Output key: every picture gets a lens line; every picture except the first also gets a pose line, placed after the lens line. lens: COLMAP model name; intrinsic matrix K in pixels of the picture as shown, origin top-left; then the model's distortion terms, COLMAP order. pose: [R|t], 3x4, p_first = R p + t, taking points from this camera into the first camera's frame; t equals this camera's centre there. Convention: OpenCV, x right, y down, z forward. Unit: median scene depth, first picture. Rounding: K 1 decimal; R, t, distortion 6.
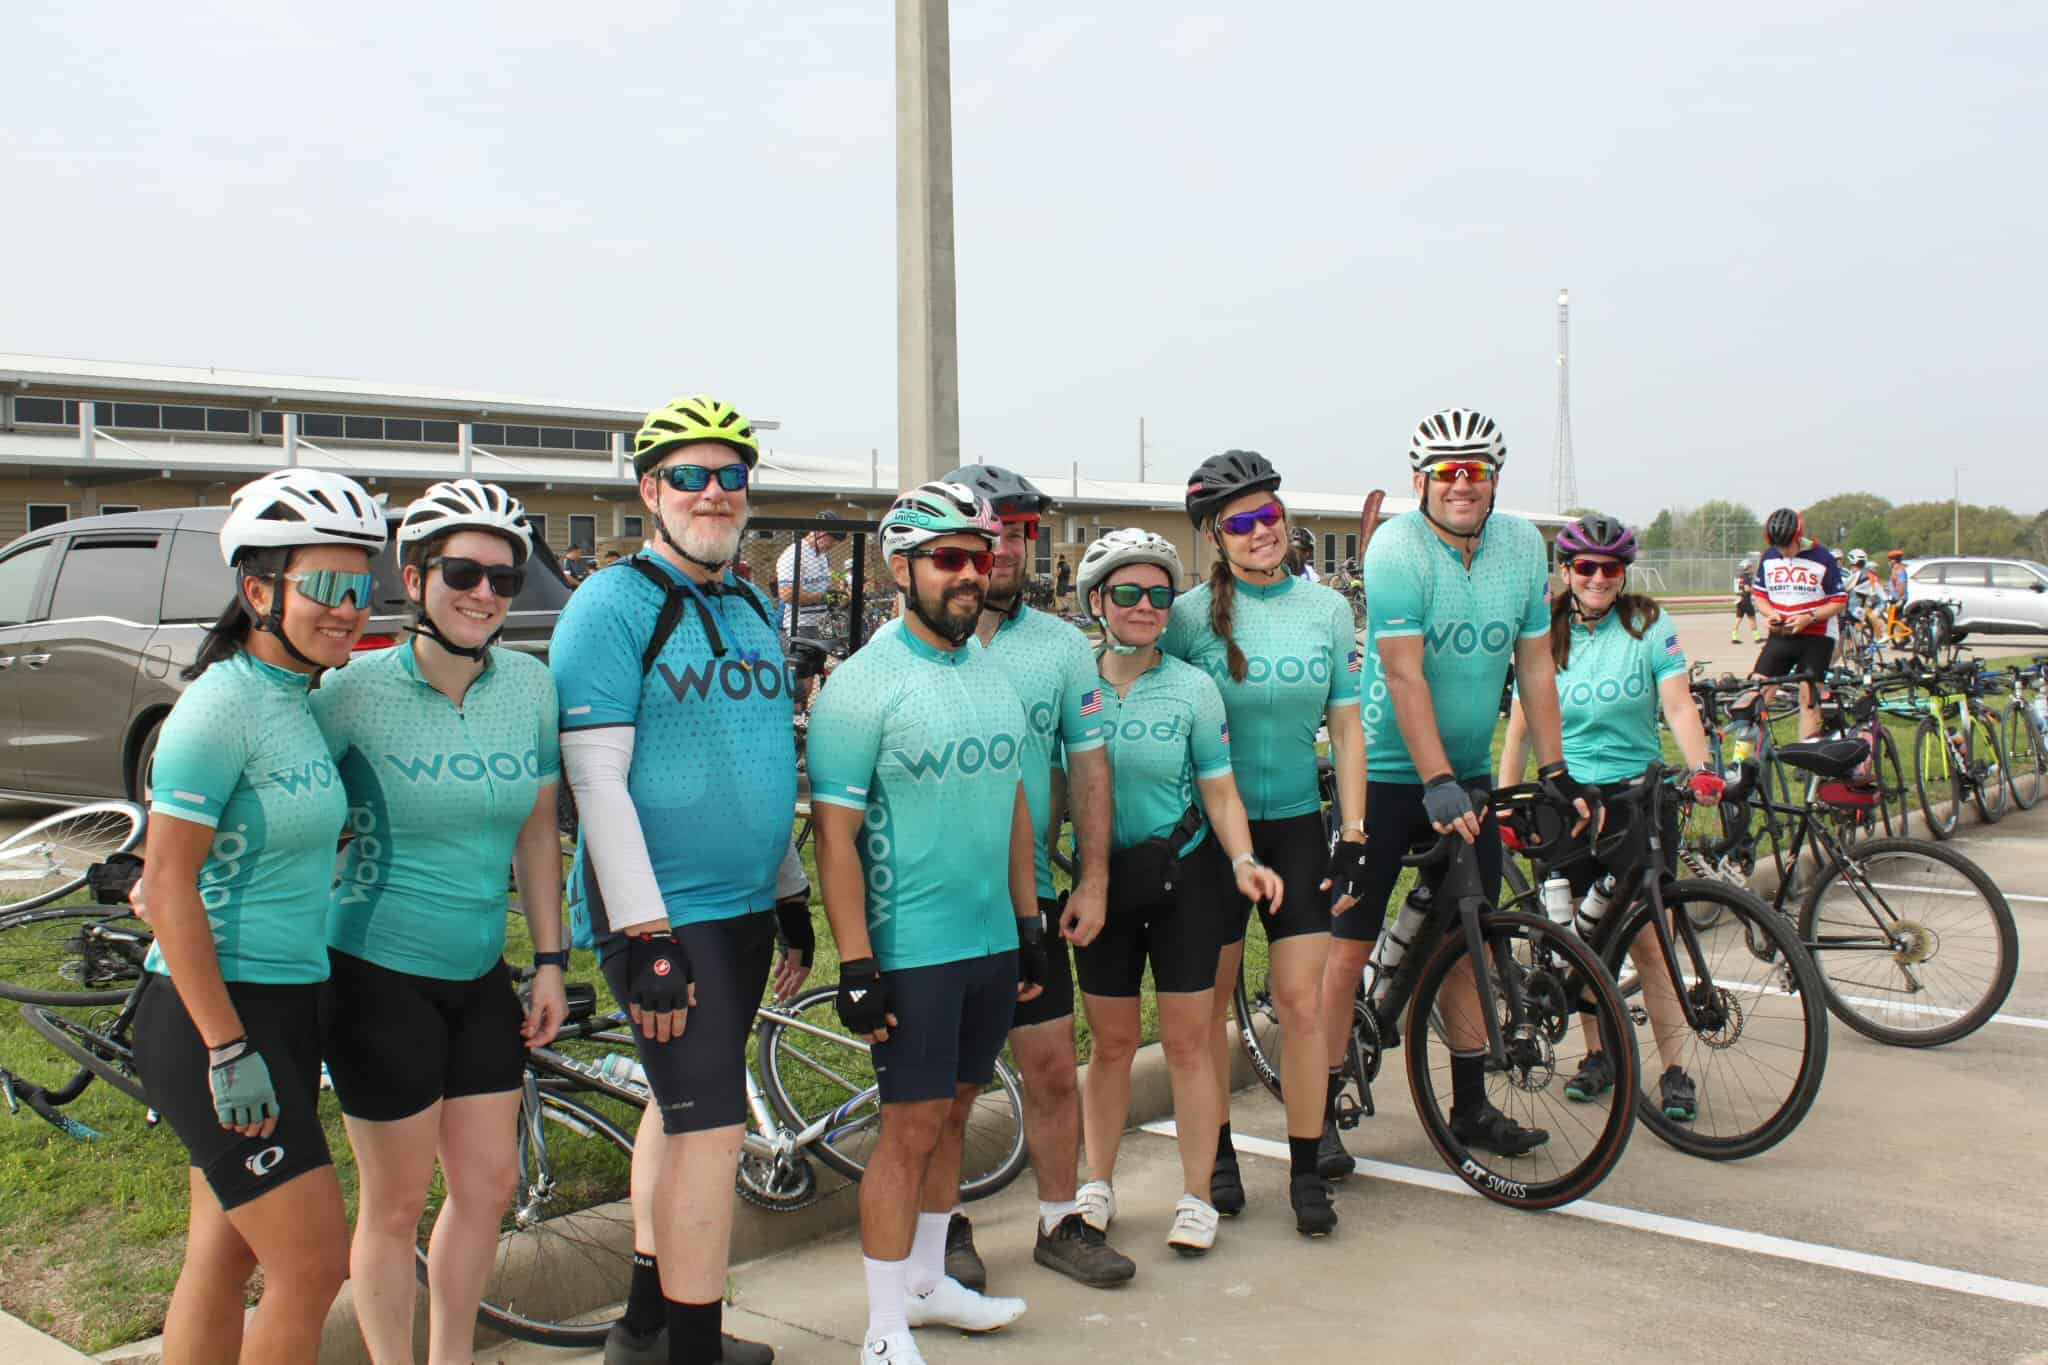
lens RADIAL K [[2264.1, 0, 1024.2], [0, 2264.1, 654.3], [0, 0, 1]] dist [-0.028058, 0.000097]
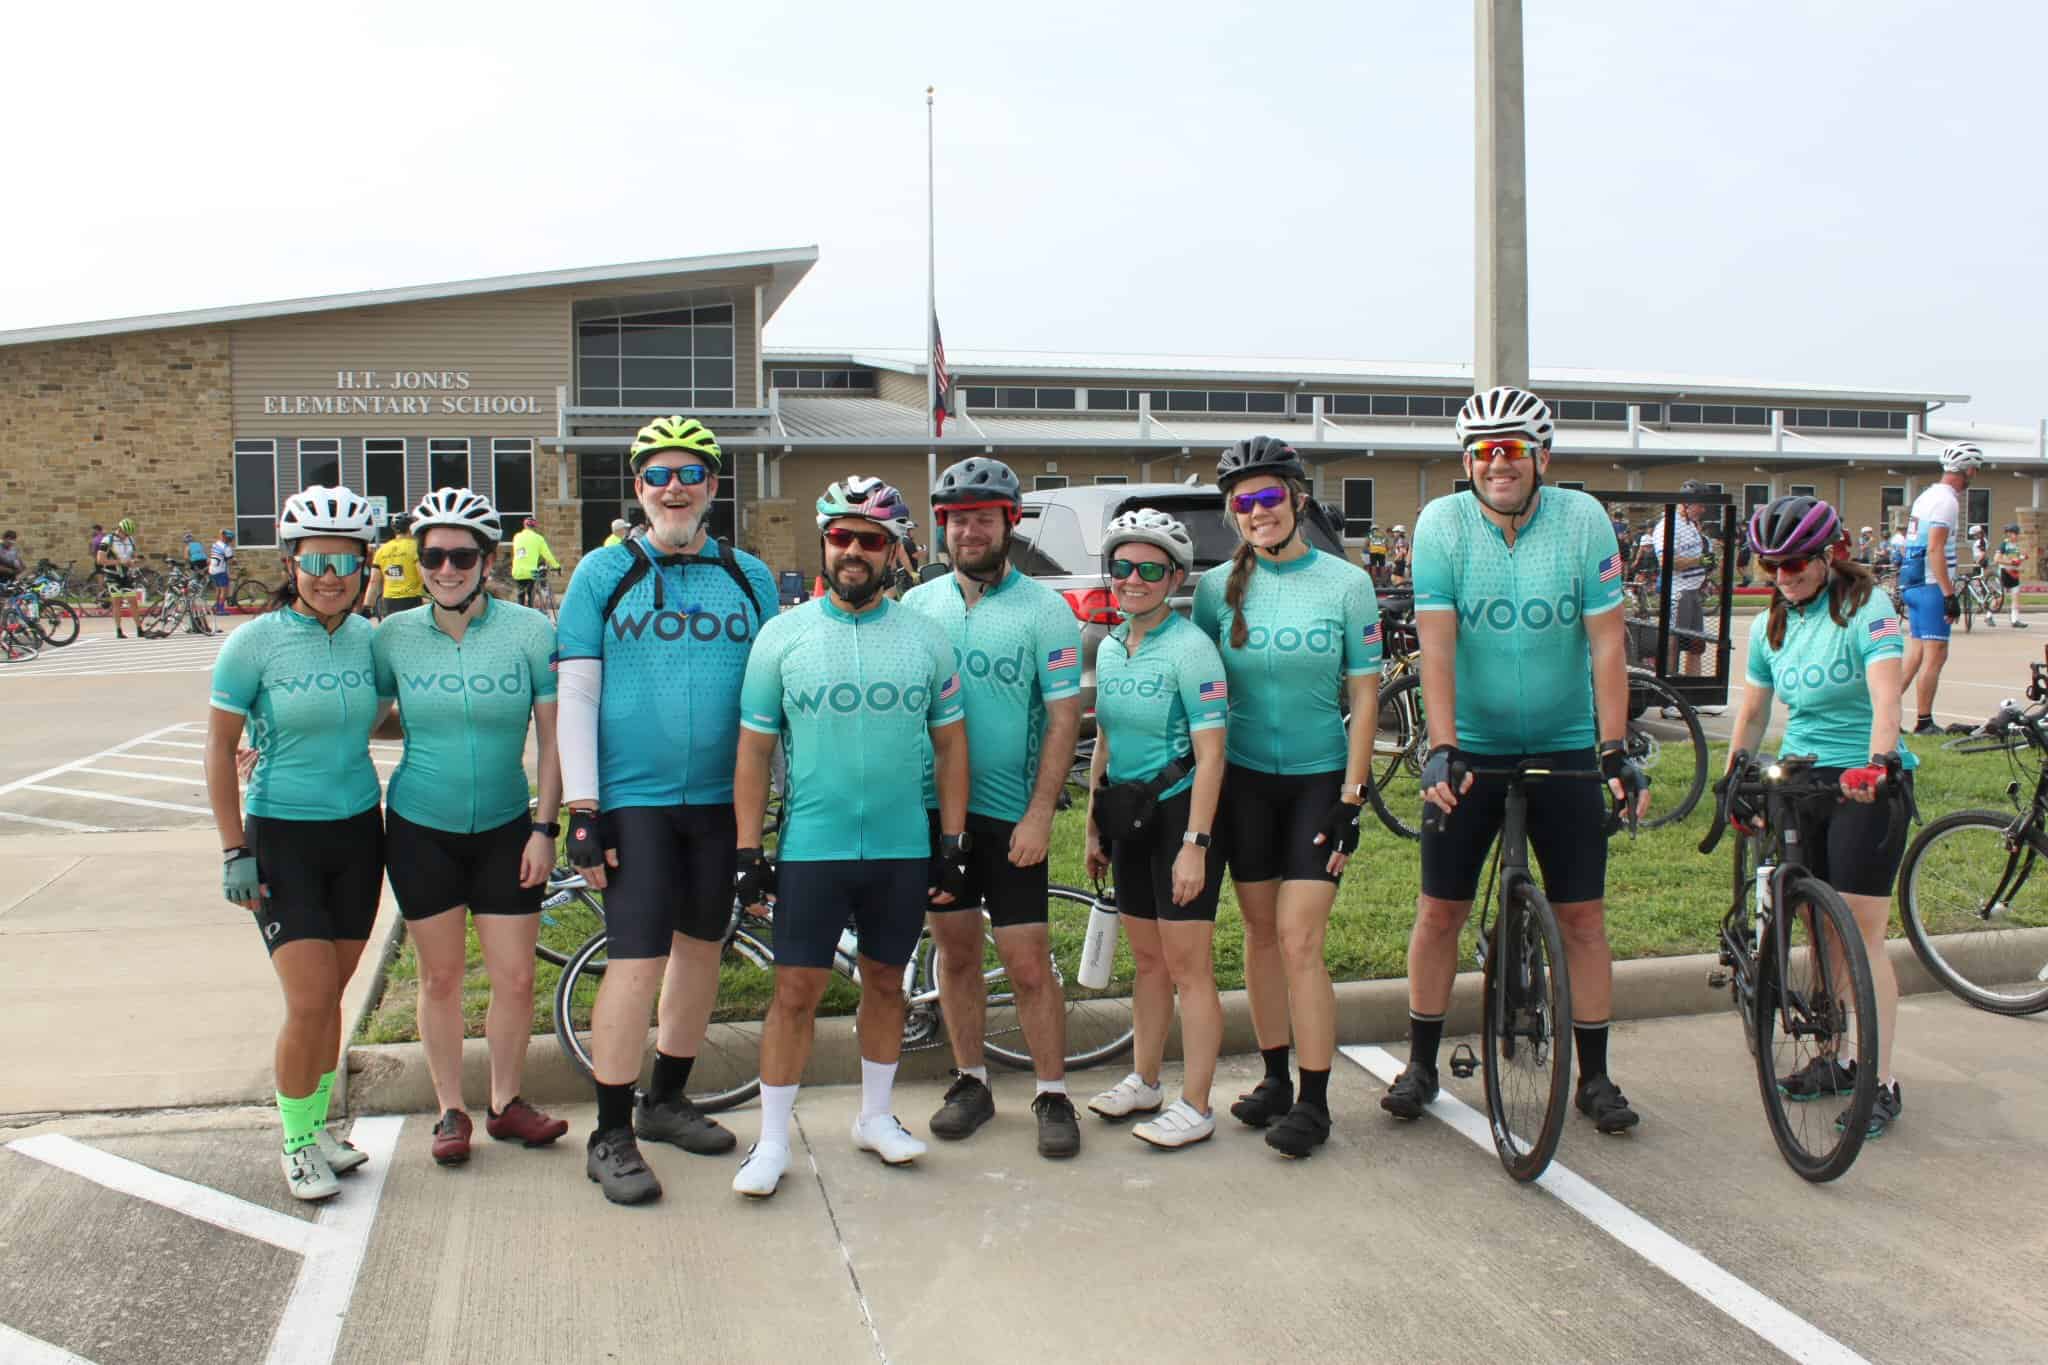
lens RADIAL K [[1890.0, 0, 1024.0], [0, 1890.0, 682.5], [0, 0, 1]] dist [-0.020167, -0.004330]
pose [[0.784209, 0.049099, -0.618551, 0.584276], [-0.023436, 0.998497, 0.049546, -0.014278], [0.620053, -0.024357, 0.784181, 0.211799]]
